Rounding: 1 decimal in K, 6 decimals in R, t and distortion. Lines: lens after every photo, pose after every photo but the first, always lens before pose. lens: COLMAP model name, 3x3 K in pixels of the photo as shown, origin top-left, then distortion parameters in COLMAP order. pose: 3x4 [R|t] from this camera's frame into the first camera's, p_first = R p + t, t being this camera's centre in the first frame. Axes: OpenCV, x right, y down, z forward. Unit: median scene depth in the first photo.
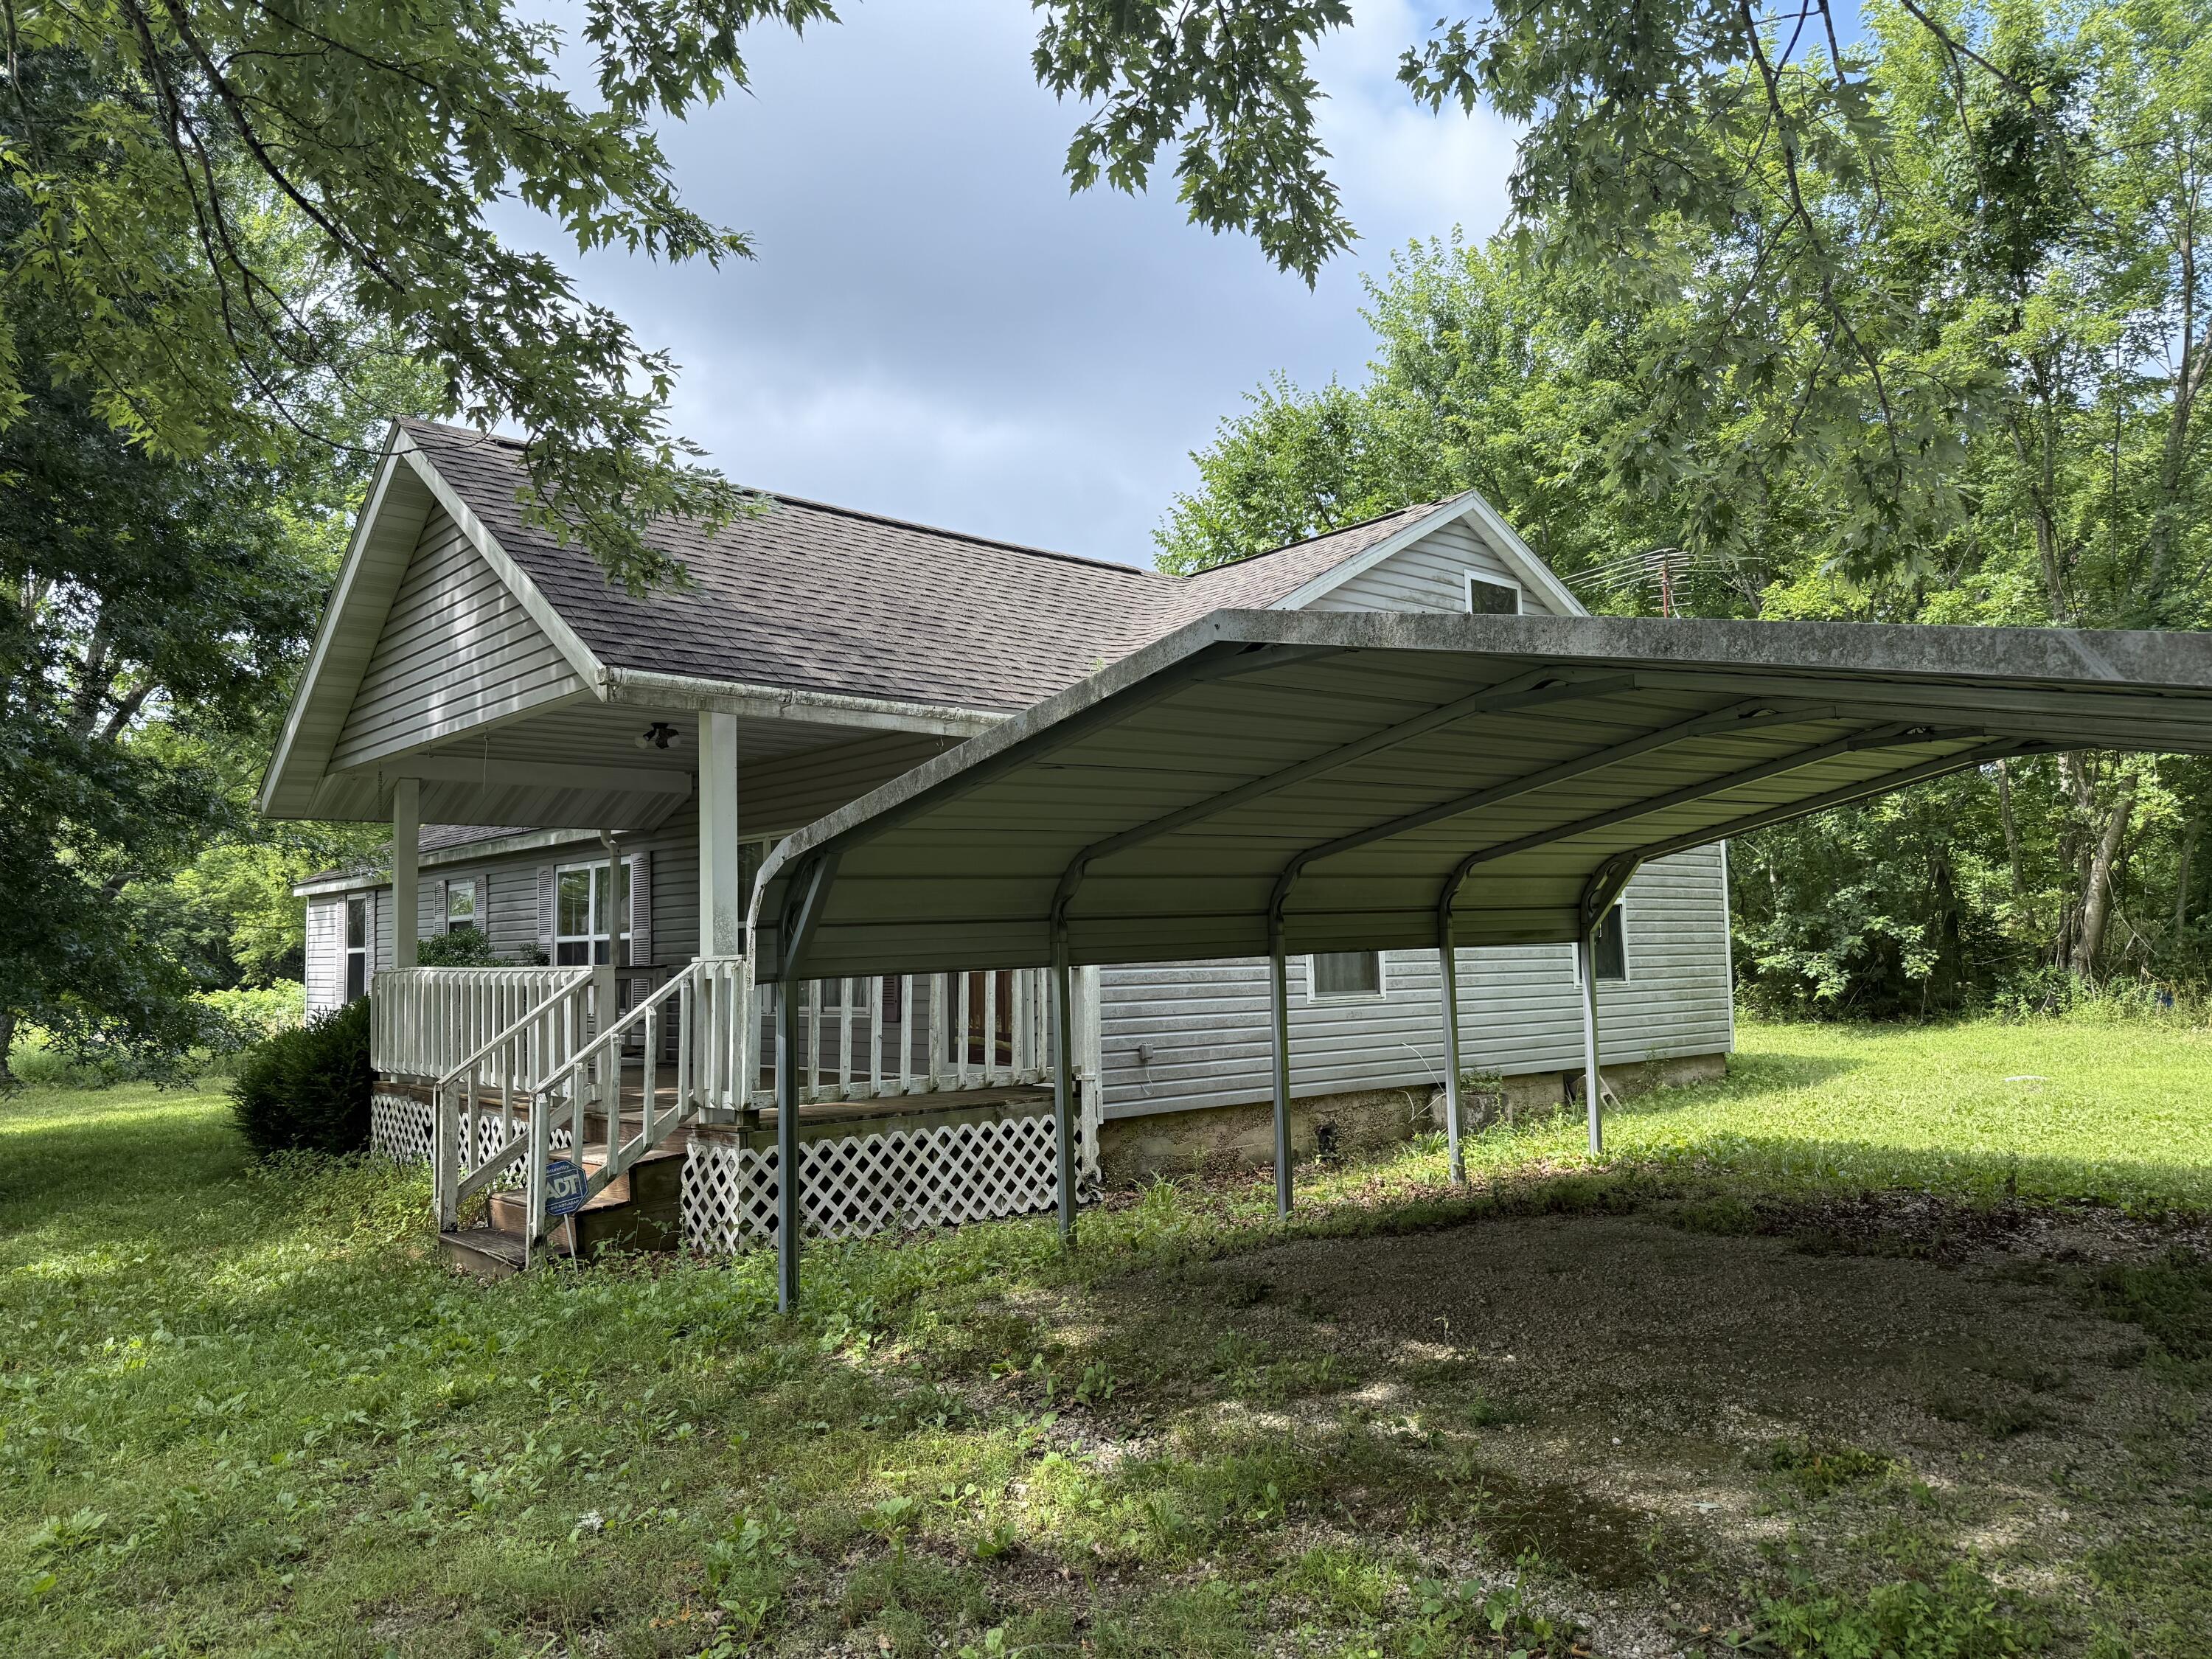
lens RADIAL K [[1545.3, 0, 1050.4], [0, 1545.3, 822.4], [0, 0, 1]] dist [0.083864, -0.068838]
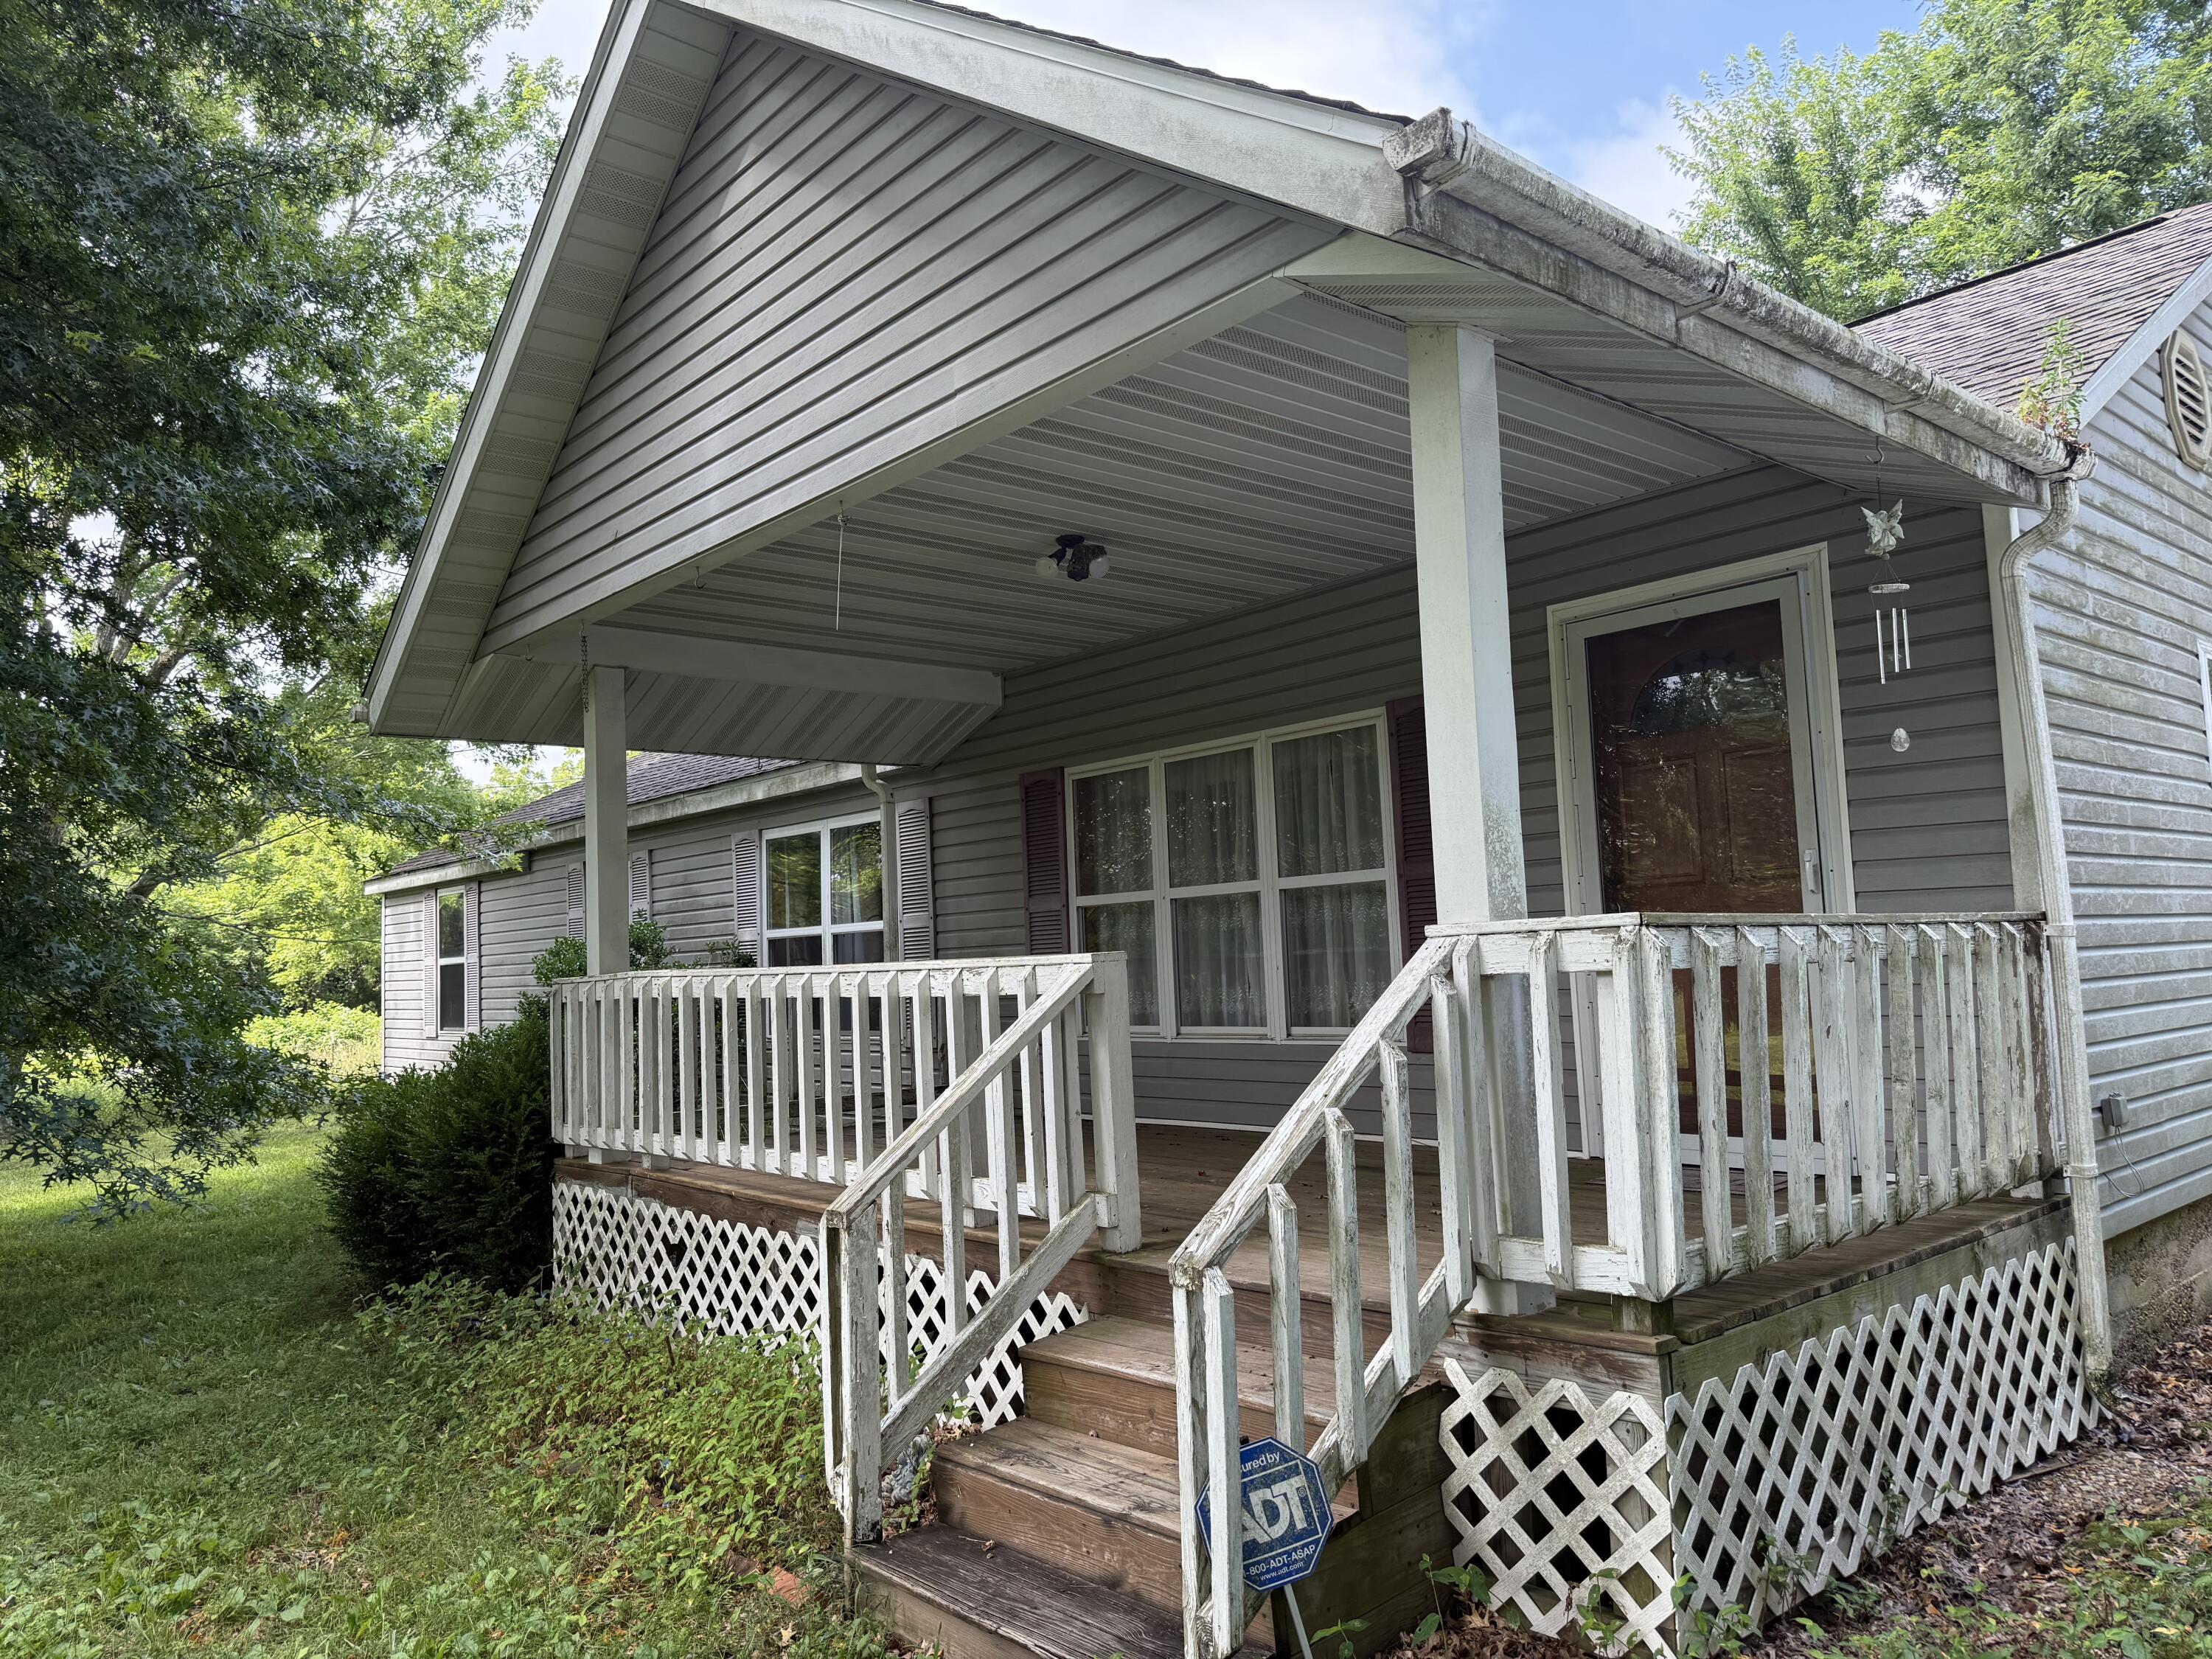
lens RADIAL K [[1534.3, 0, 1091.8], [0, 1534.3, 824.5], [0, 0, 1]] dist [0.078262, -0.064573]
pose [[0.999767, -0.018383, 0.011335, -0.212988], [0.018432, 0.999821, -0.004195, 0.037304], [-0.011256, 0.004403, 0.999927, 0.364669]]
